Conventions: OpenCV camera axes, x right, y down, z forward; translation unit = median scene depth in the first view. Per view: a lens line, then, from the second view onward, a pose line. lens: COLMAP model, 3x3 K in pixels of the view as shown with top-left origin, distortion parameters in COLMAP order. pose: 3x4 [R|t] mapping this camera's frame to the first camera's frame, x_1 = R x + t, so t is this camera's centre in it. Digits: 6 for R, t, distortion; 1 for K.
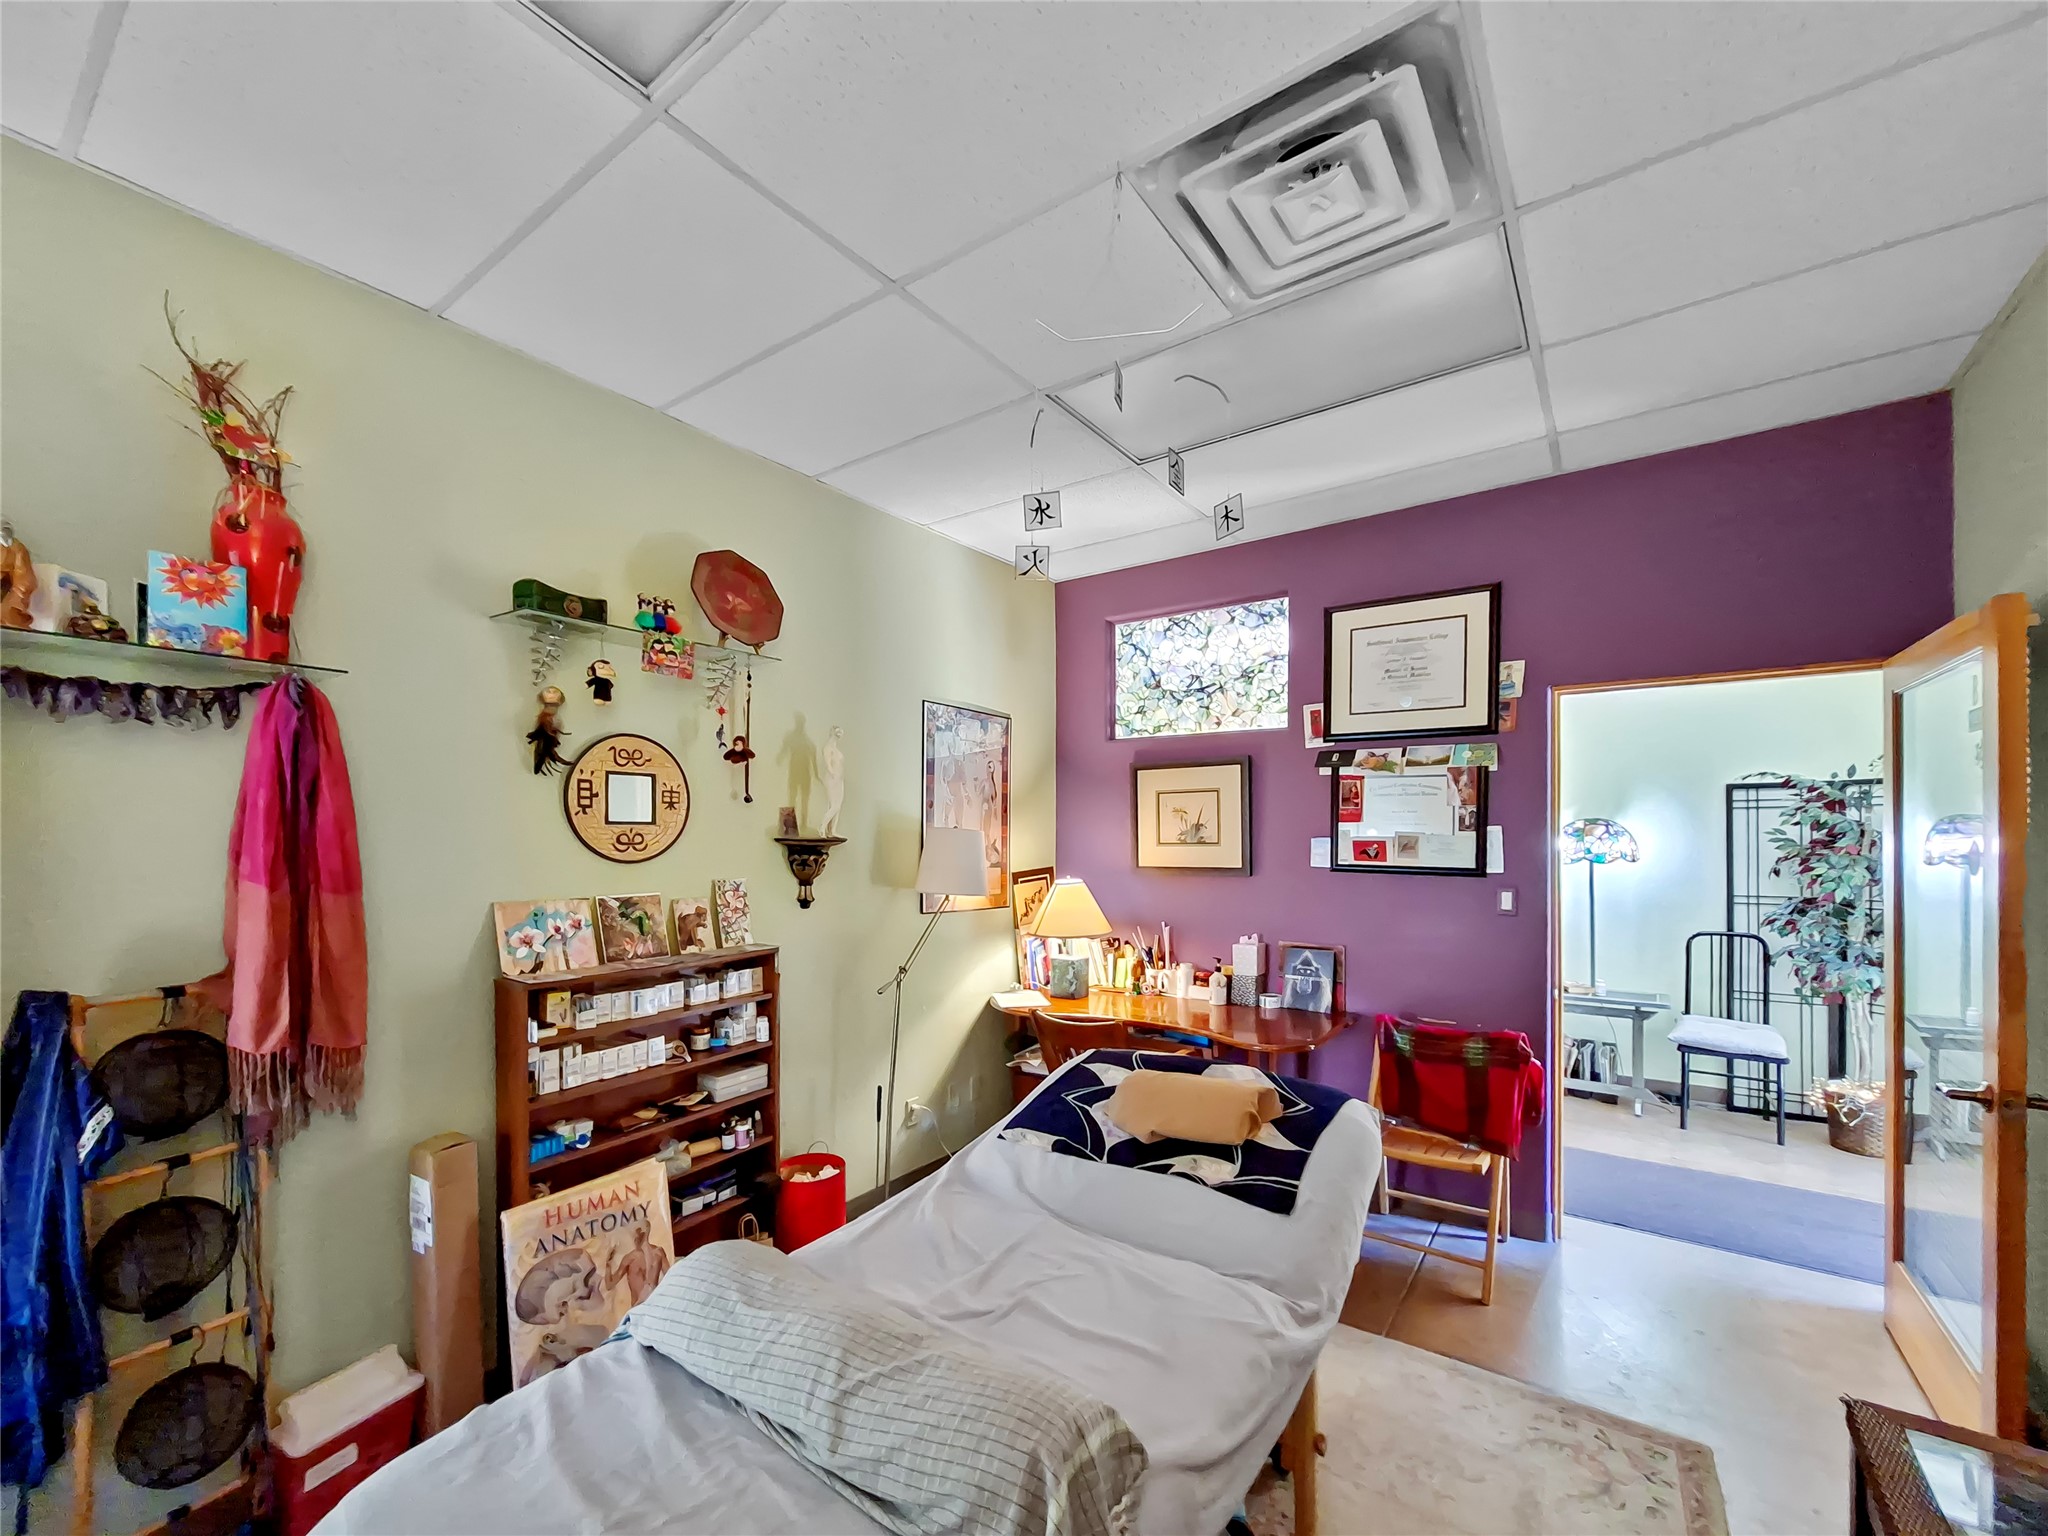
lens RADIAL K [[833.9, 0, 1016.3], [0, 833.9, 841.0], [0, 0, 1]] dist [-0.000922, -0.000042]
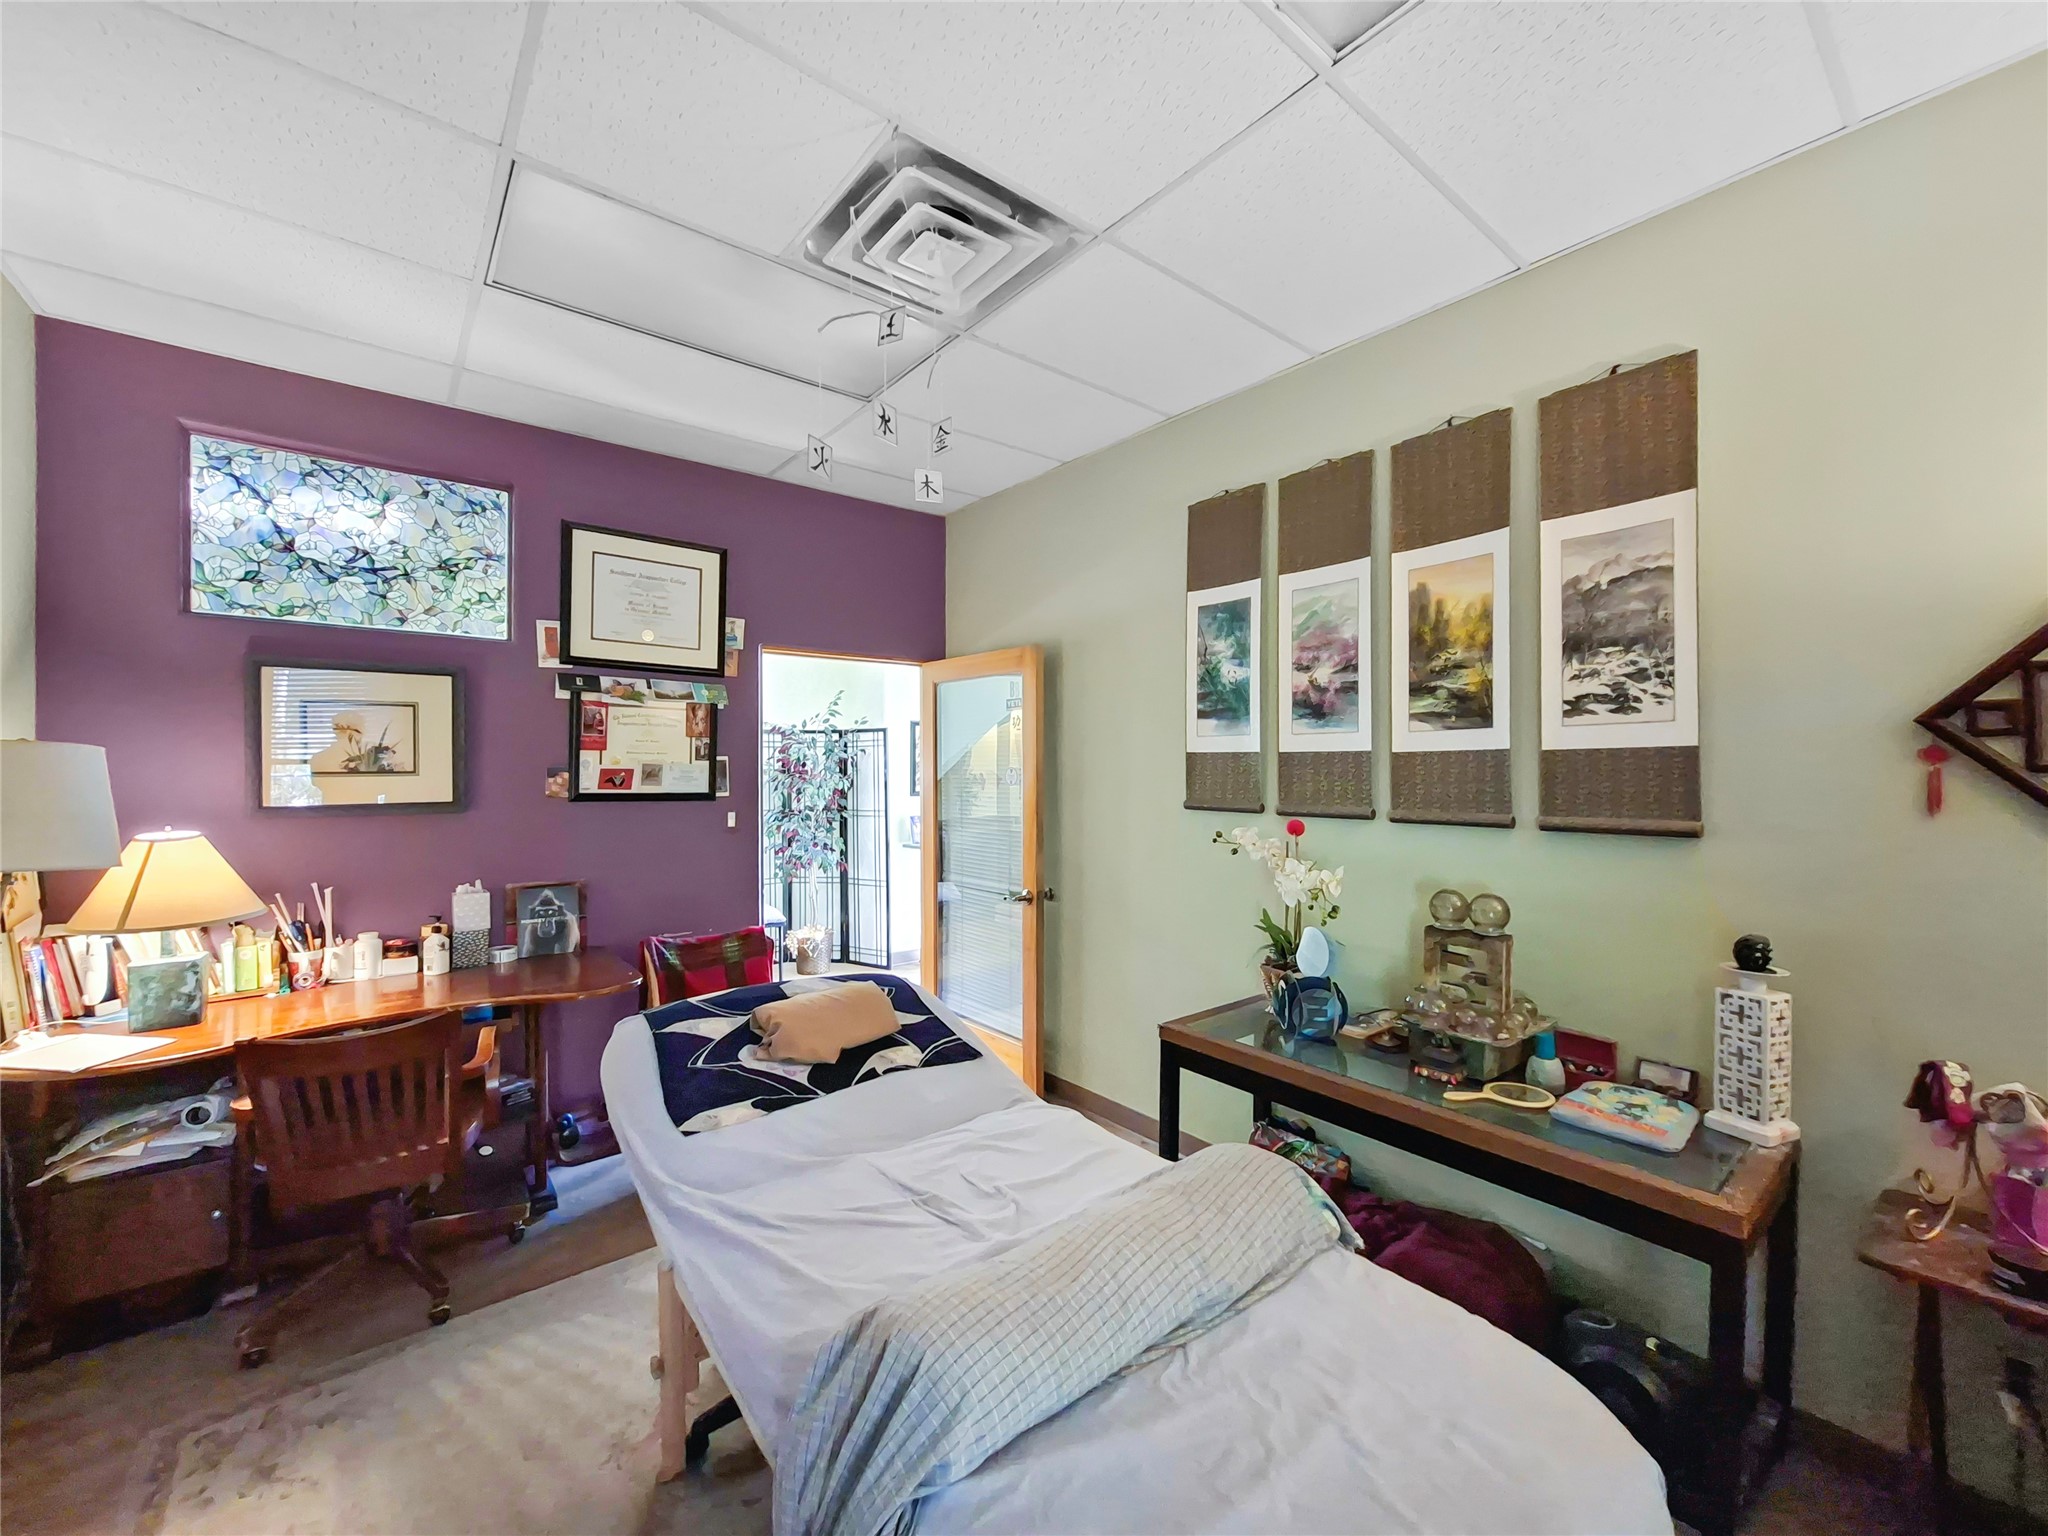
lens RADIAL K [[818.9, 0, 1014.8], [0, 818.9, 770.7], [0, 0, 1]] dist [-0.003740, 0.000109]
pose [[0.273484, -0.000055, 0.961876, -0.393152], [0.005045, 0.999986, -0.001377, 0.005742], [-0.961863, 0.005229, 0.273481, 0.275429]]
